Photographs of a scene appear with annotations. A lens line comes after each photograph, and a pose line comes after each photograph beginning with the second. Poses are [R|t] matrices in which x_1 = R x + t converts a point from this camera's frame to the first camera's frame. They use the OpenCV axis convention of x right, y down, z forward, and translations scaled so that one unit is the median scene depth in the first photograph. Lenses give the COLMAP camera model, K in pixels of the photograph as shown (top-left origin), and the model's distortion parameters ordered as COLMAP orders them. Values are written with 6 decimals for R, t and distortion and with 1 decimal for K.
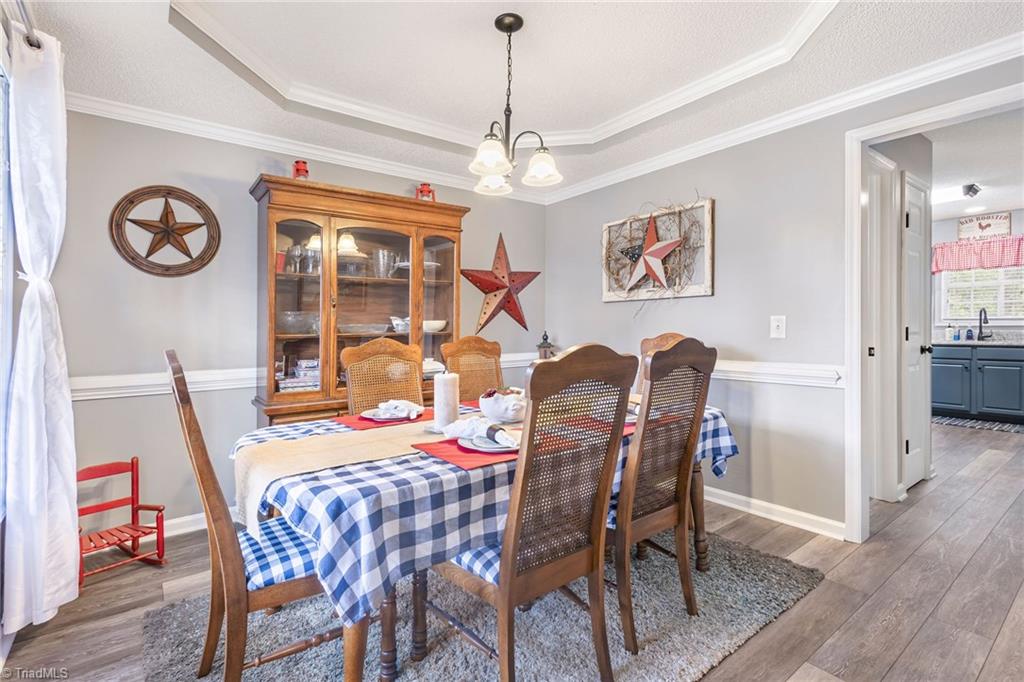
lens RADIAL K [[482.6, 0, 506.7], [0, 482.6, 334.4], [0, 0, 1]] dist [0.003956, -0.004745]
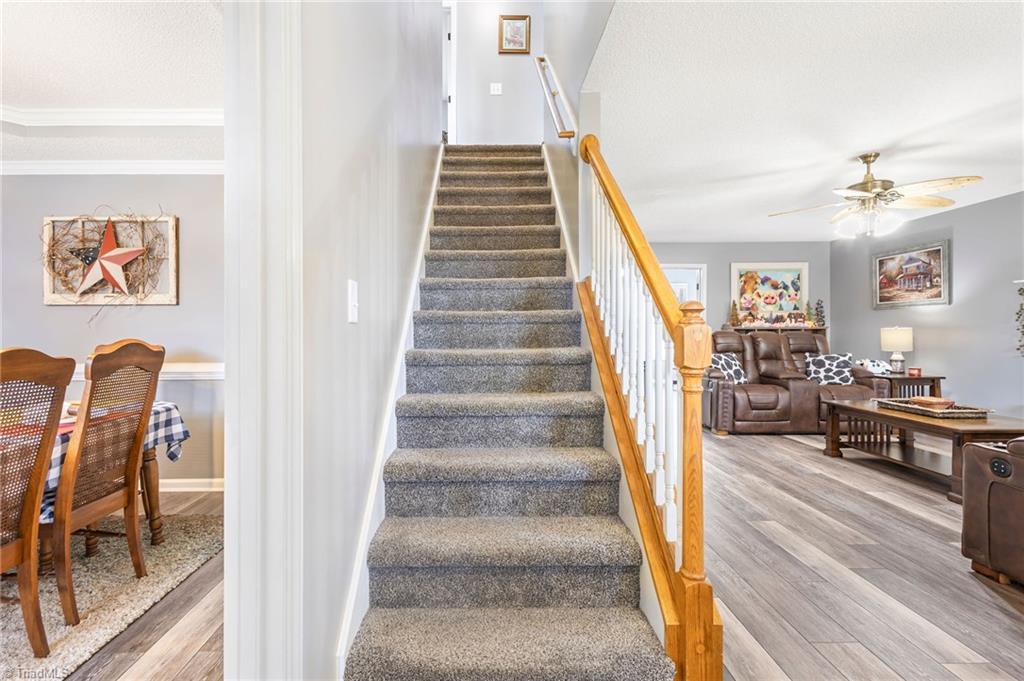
lens RADIAL K [[482.6, 0, 506.7], [0, 482.6, 333.9], [0, 0, 1]] dist [0.003956, -0.004745]
pose [[0.581587, -0.001655, 0.813483, -0.047700], [0.012972, 0.999890, -0.007240, 0.005312], [-0.813381, 0.014763, 0.581544, -0.365682]]
